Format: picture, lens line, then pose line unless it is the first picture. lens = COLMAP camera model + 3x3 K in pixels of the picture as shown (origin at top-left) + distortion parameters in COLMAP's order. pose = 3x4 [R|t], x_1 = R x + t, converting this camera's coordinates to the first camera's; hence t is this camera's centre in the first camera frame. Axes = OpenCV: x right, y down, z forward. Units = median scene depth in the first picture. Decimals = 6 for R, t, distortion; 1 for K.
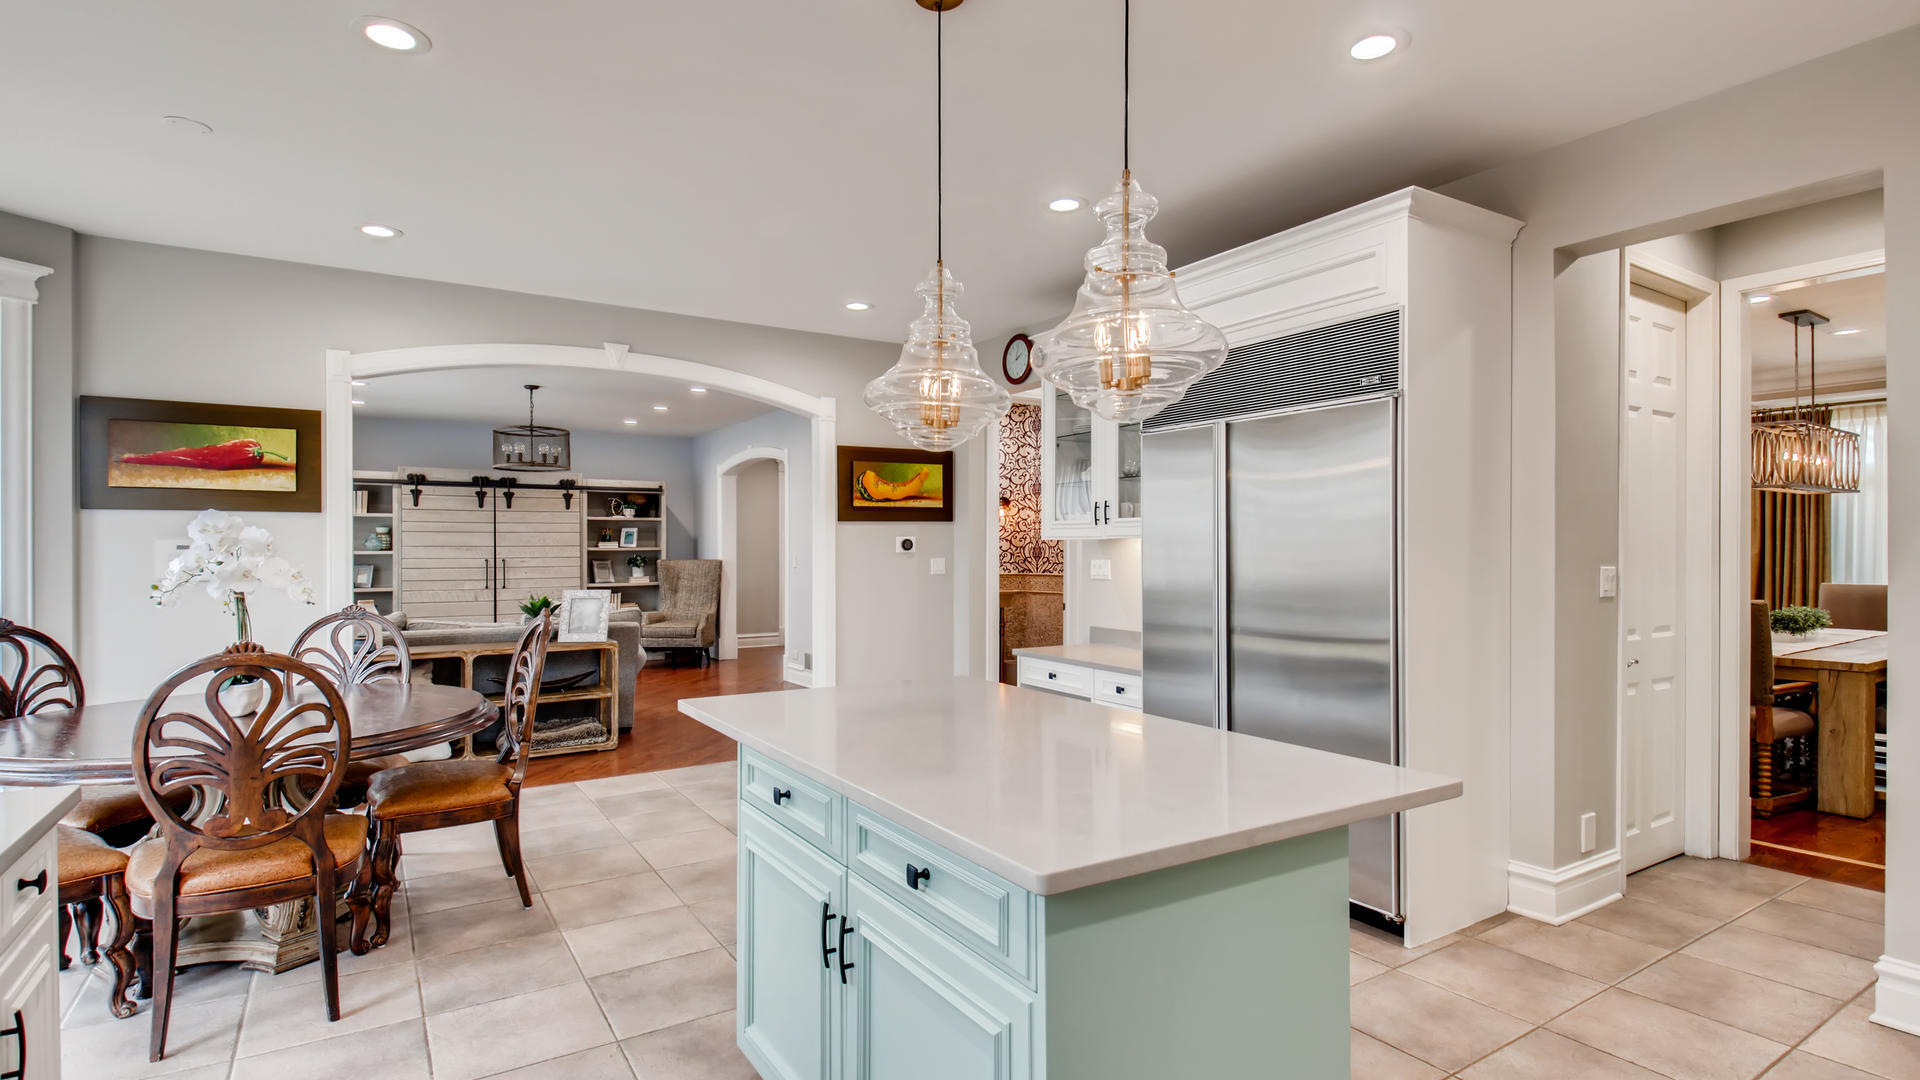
lens RADIAL K [[925.1, 0, 971.2], [0, 925.1, 548.4], [0, 0, 1]] dist [0.019498, -0.019332]
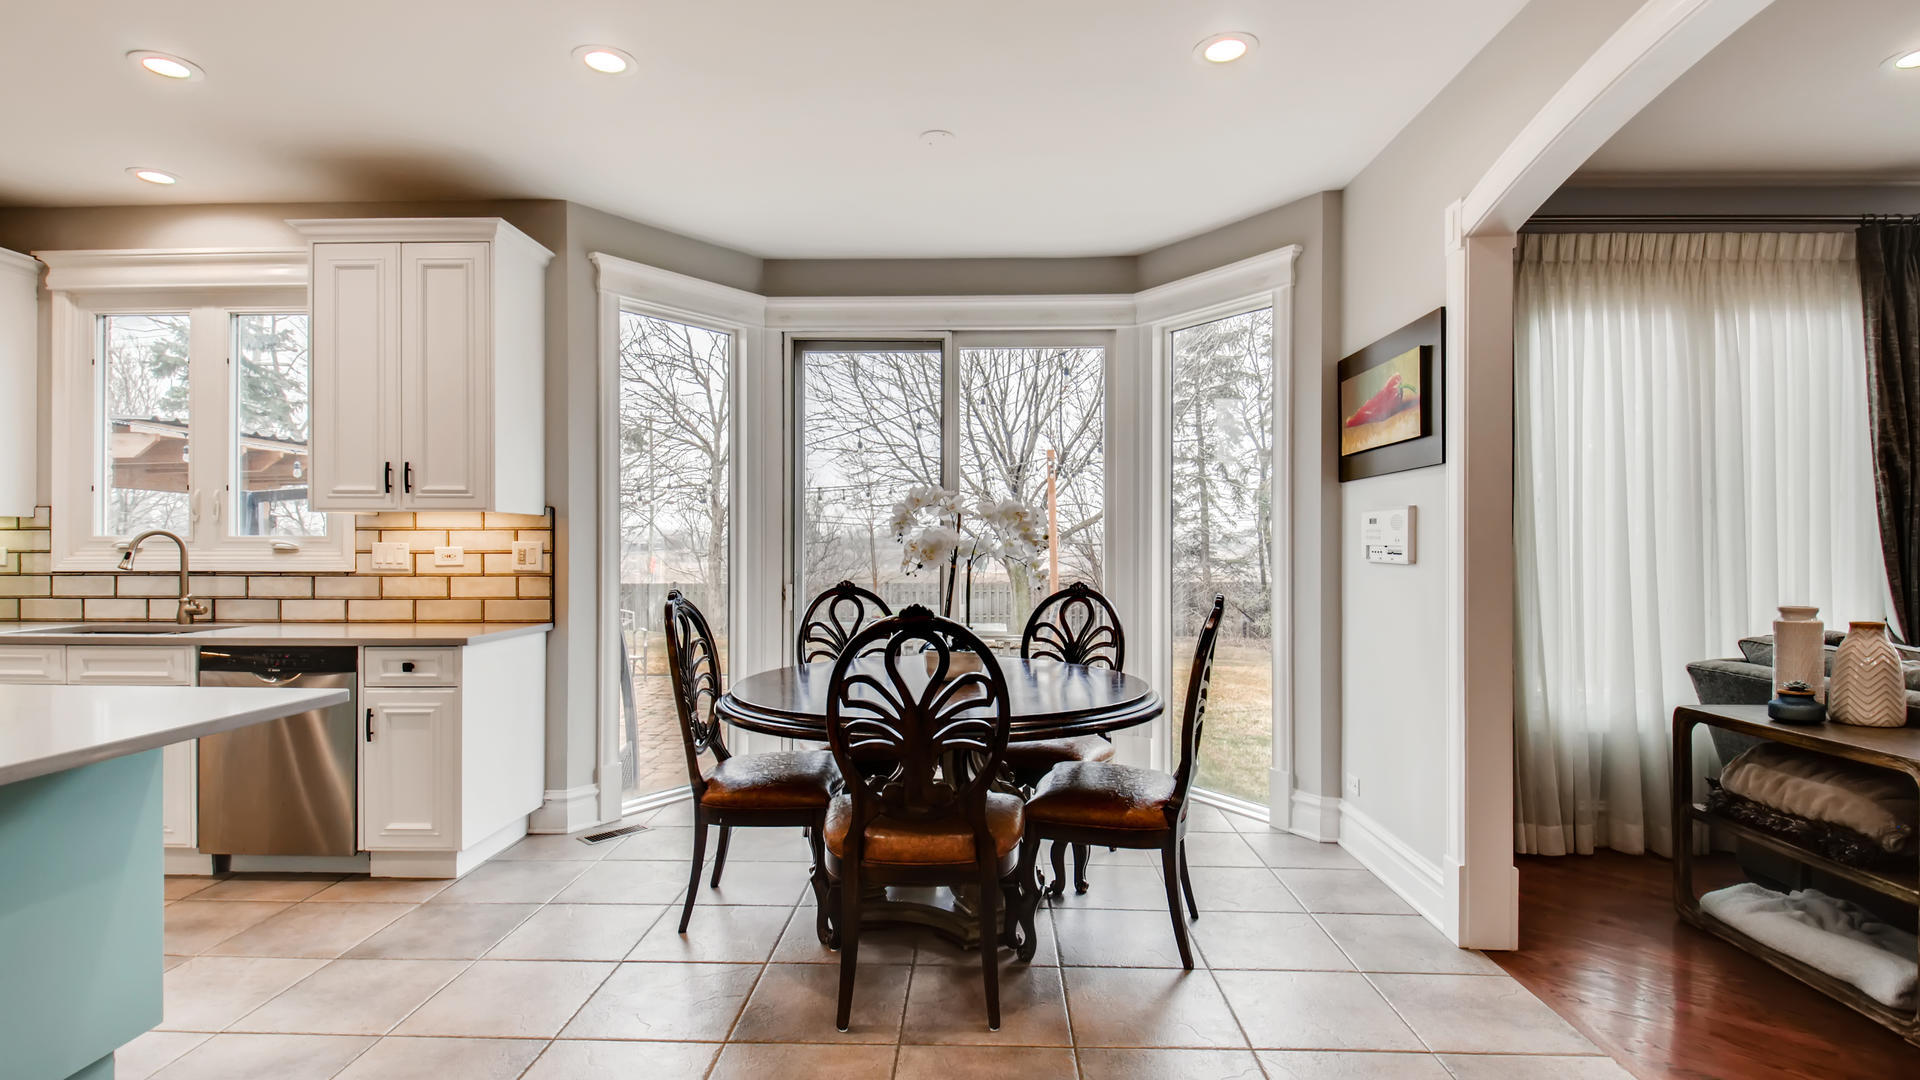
lens RADIAL K [[925.1, 0, 959.5], [0, 925.1, 550.8], [0, 0, 1]] dist [0.019498, -0.019332]
pose [[-0.577556, 0.002856, -0.816346, 0.013590], [-0.000795, 0.999991, 0.004061, 0.009480], [0.816351, 0.002994, -0.577549, 0.509359]]
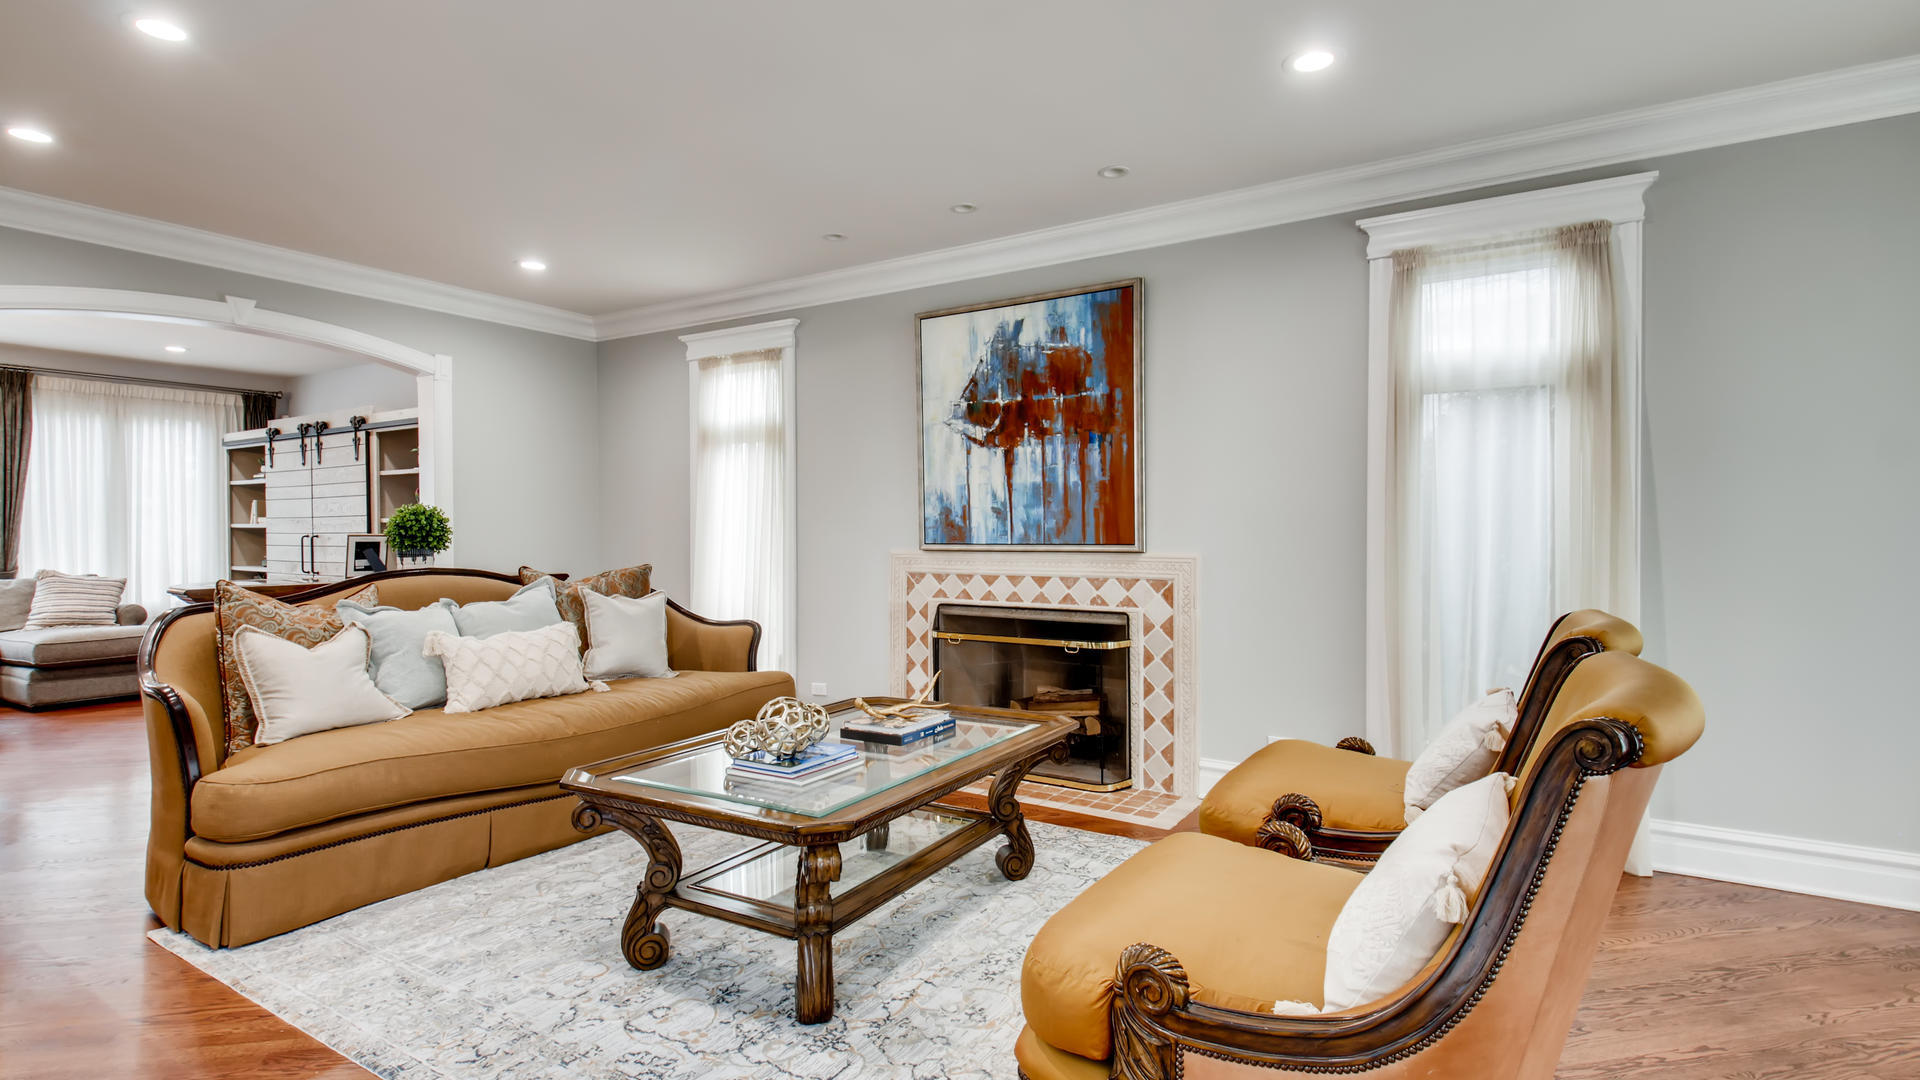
lens RADIAL K [[925.1, 0, 962.3], [0, 925.1, 547.3], [0, 0, 1]] dist [0.019498, -0.019332]
pose [[0.423174, 0.017557, -0.905878, 0.380077], [-0.003032, 0.999834, 0.017961, 0.007121], [0.906043, -0.004855, 0.423158, 1.169712]]
